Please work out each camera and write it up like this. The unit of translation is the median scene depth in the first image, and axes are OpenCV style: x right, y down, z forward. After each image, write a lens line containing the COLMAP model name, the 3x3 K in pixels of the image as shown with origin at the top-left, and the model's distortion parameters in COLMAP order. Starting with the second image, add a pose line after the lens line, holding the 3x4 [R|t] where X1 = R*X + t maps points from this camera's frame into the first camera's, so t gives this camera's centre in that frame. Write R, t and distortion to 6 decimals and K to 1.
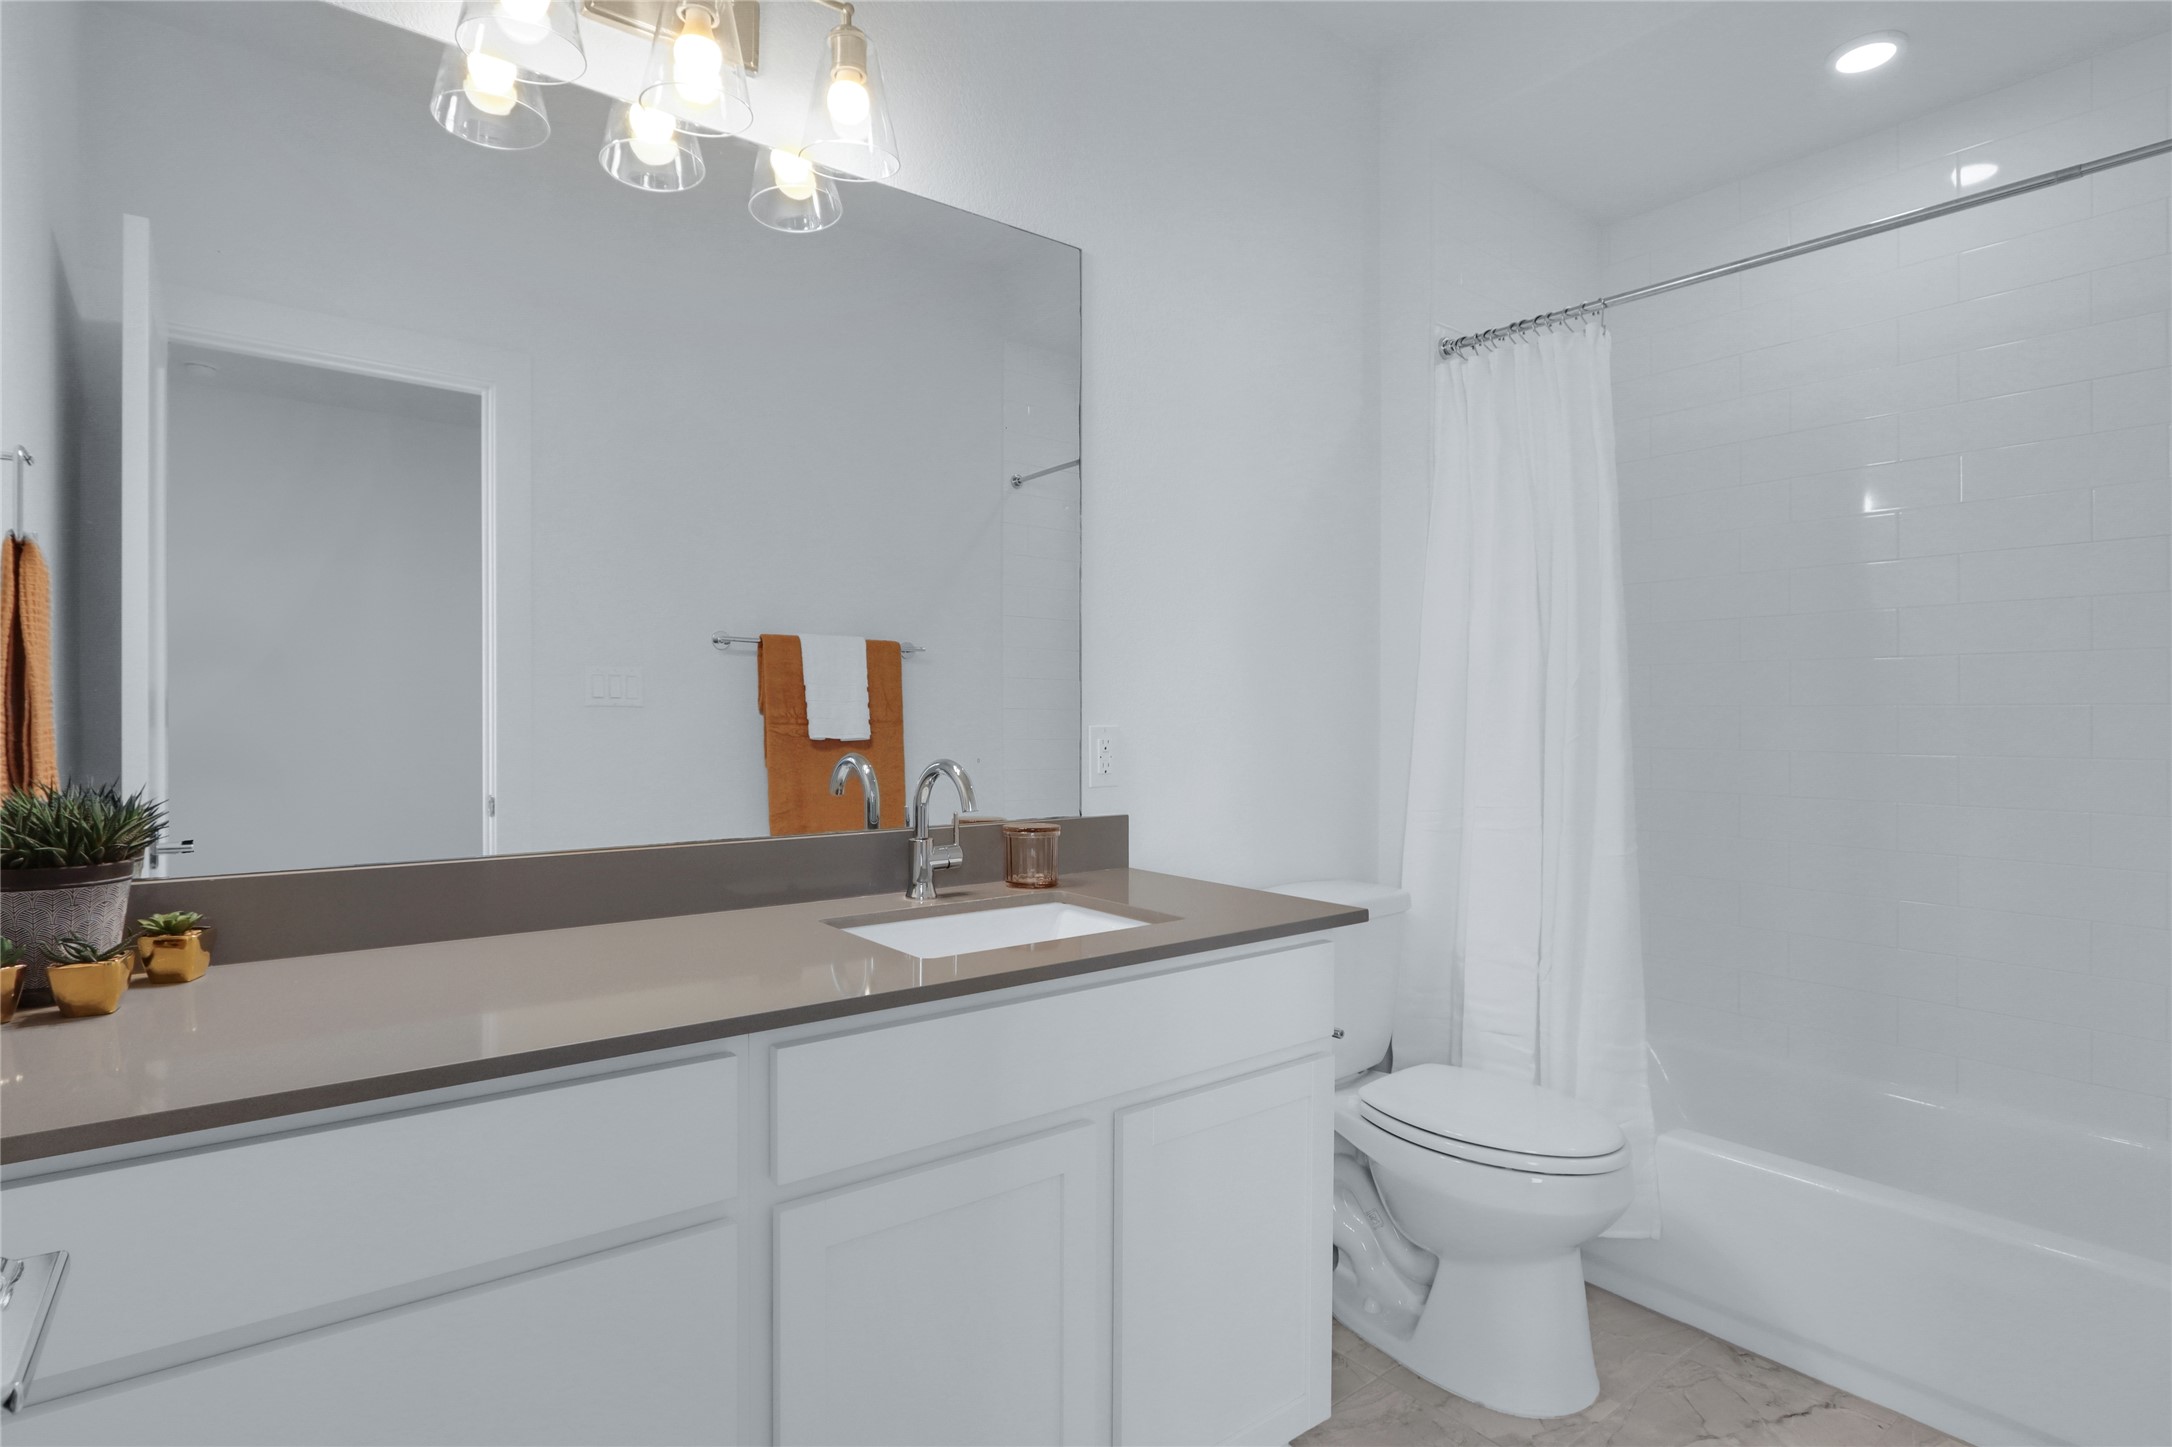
lens RADIAL K [[1137.1, 0, 1045.1], [0, 1137.1, 719.4], [0, 0, 1]] dist [-0.002391, -0.000516]
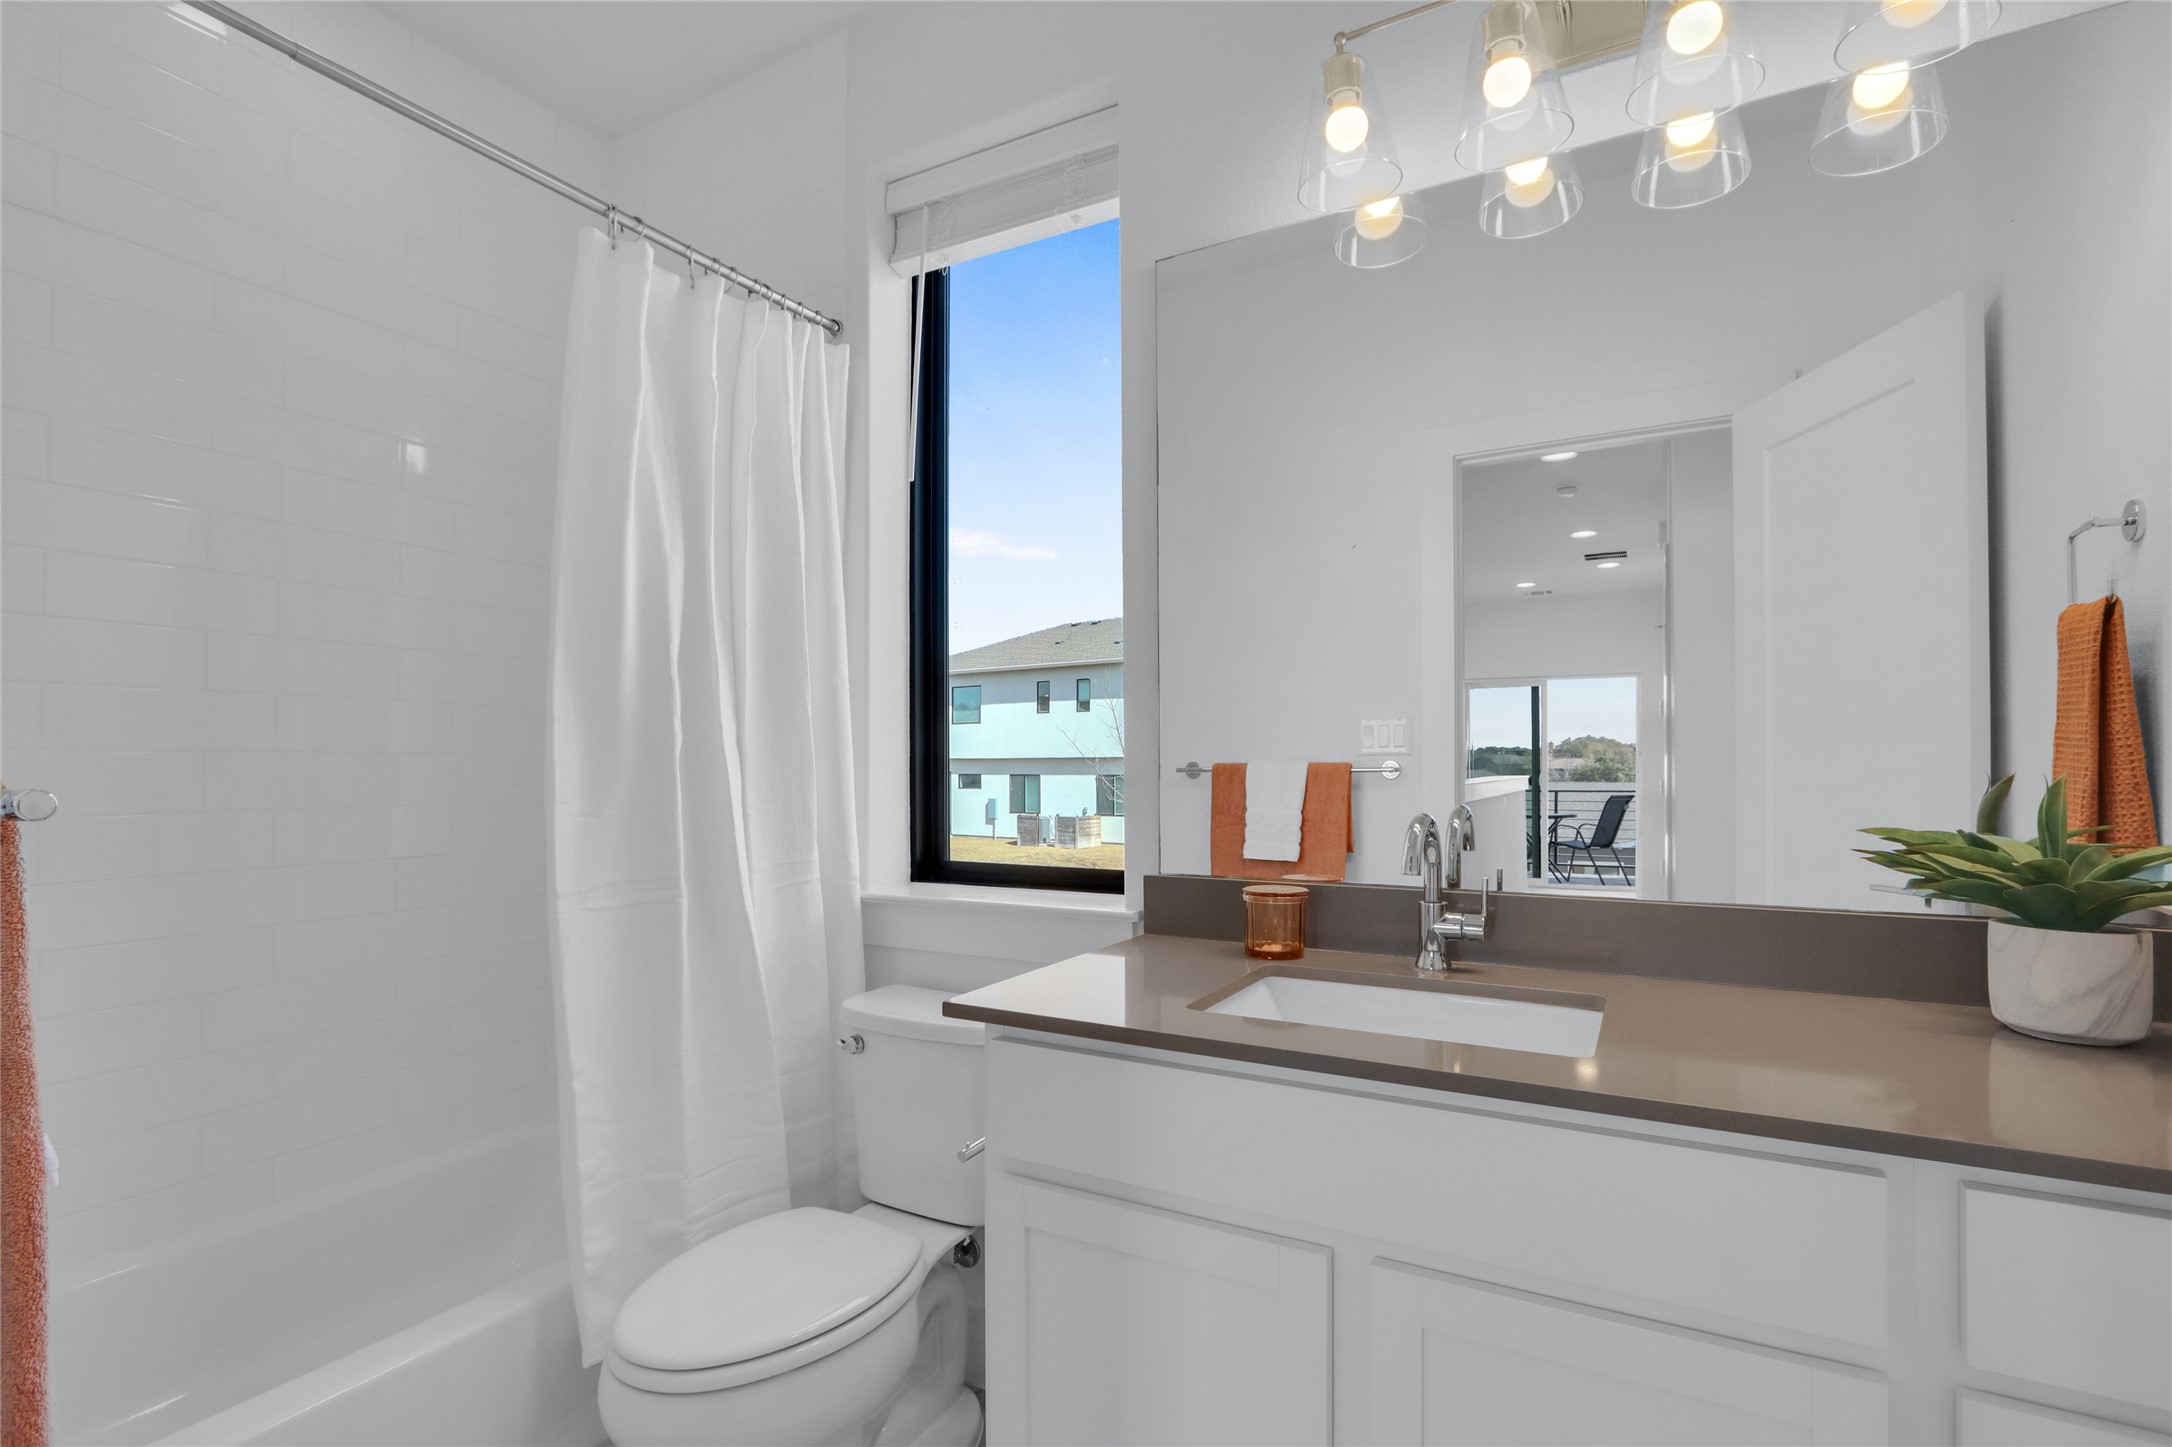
lens RADIAL K [[1103.6, 0, 1083.8], [0, 1103.6, 760.0], [0, 0, 1]] dist [-0.002286, -0.000292]
pose [[0.463305, -0.011385, -0.886126, 0.531904], [0.002320, 0.999930, -0.011634, 0.001249], [0.886196, 0.003335, 0.463299, 0.351814]]
